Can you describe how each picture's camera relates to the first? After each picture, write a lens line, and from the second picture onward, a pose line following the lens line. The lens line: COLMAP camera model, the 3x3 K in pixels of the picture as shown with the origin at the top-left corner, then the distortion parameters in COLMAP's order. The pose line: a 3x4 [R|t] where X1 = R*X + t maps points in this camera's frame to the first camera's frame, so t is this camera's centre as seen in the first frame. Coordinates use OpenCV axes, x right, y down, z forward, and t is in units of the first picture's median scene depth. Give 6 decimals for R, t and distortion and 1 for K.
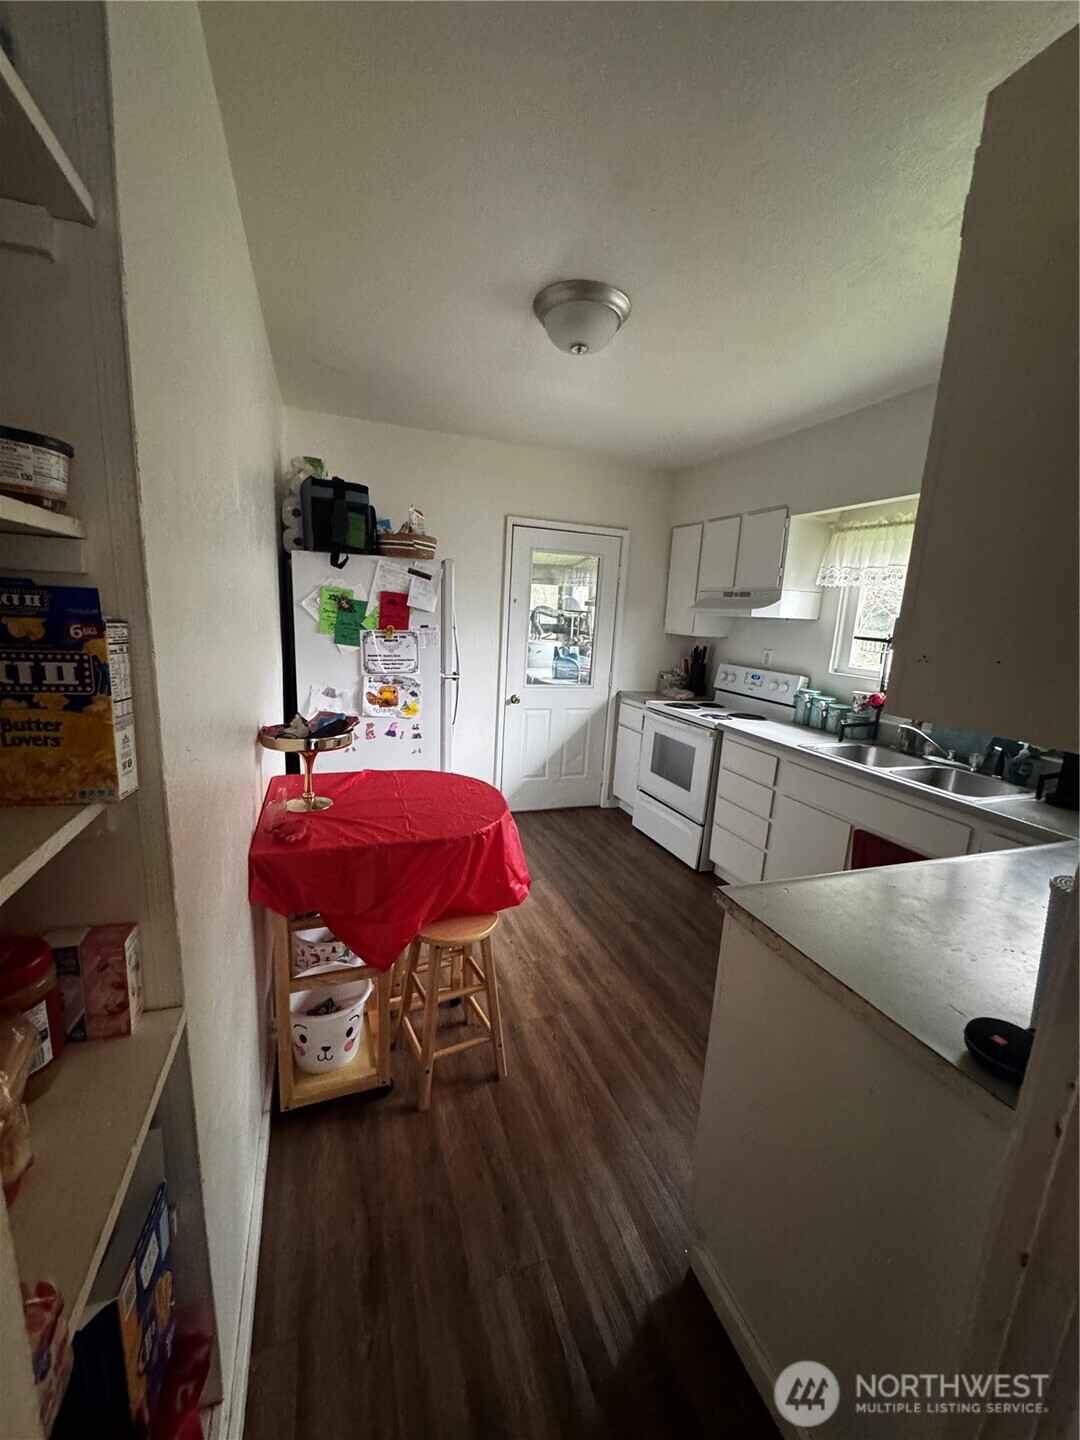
lens RADIAL K [[577.9, 0, 537.8], [0, 577.9, 722.8], [0, 0, 1]] dist [0.000742, 0.000373]
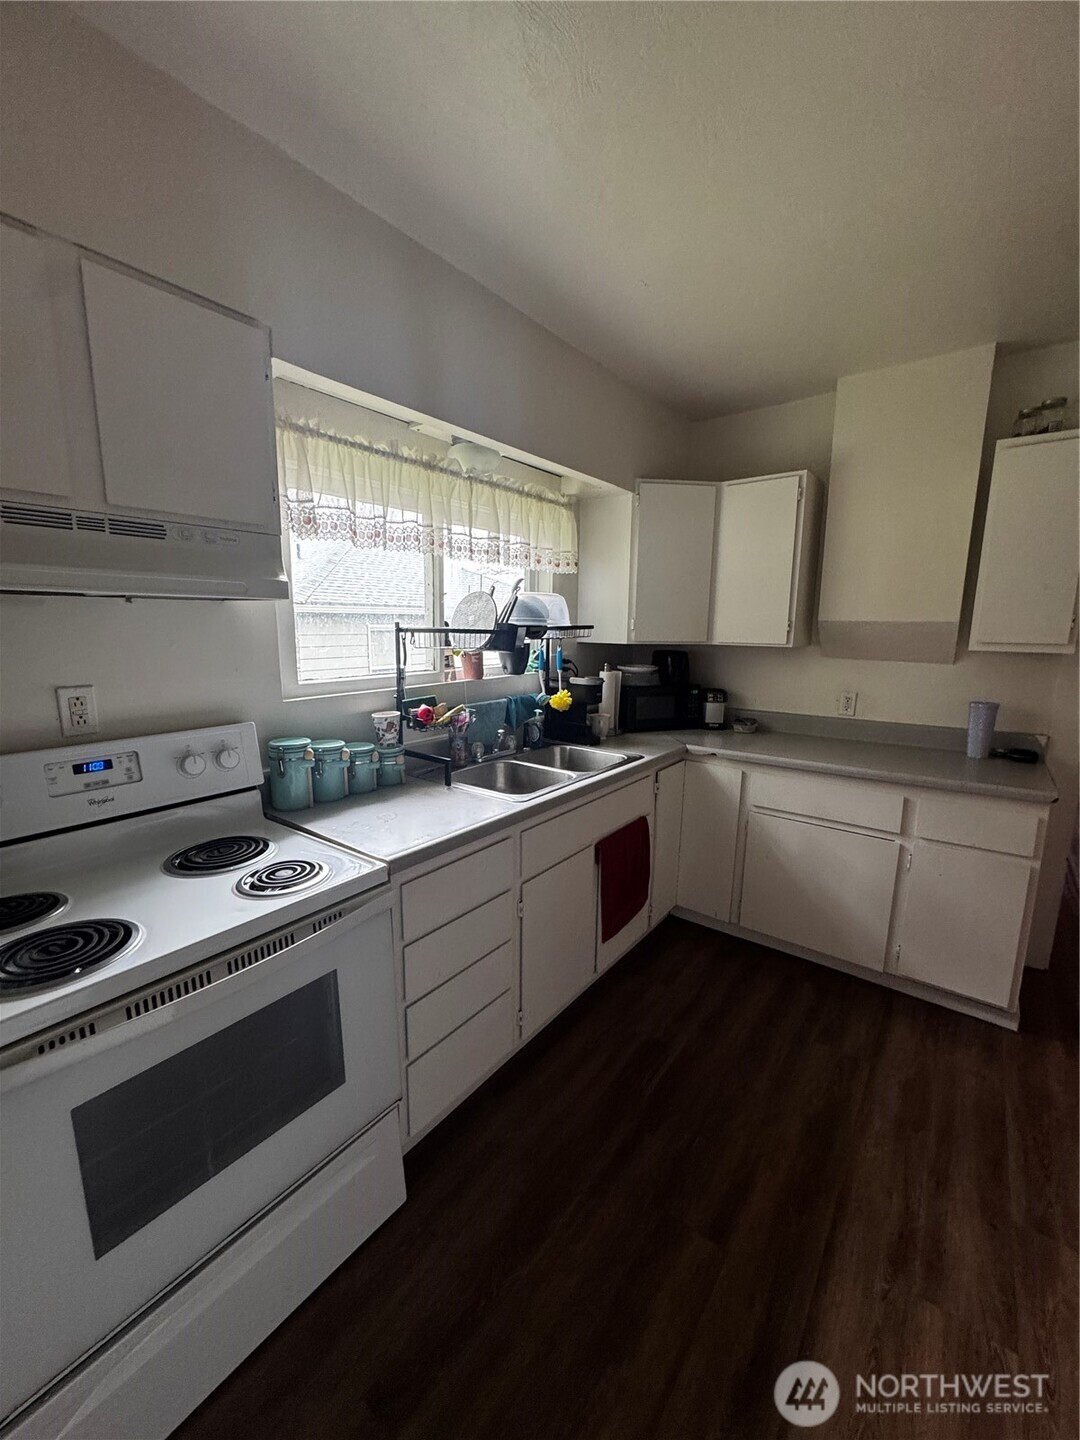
lens RADIAL K [[577.9, 0, 536.6], [0, 577.9, 723.4], [0, 0, 1]] dist [0.000742, 0.000373]
pose [[-0.537545, -0.197343, 0.819818, -0.081605], [0.130964, 0.940894, 0.312359, -0.265283], [-0.833003, 0.275273, -0.479928, 1.388573]]
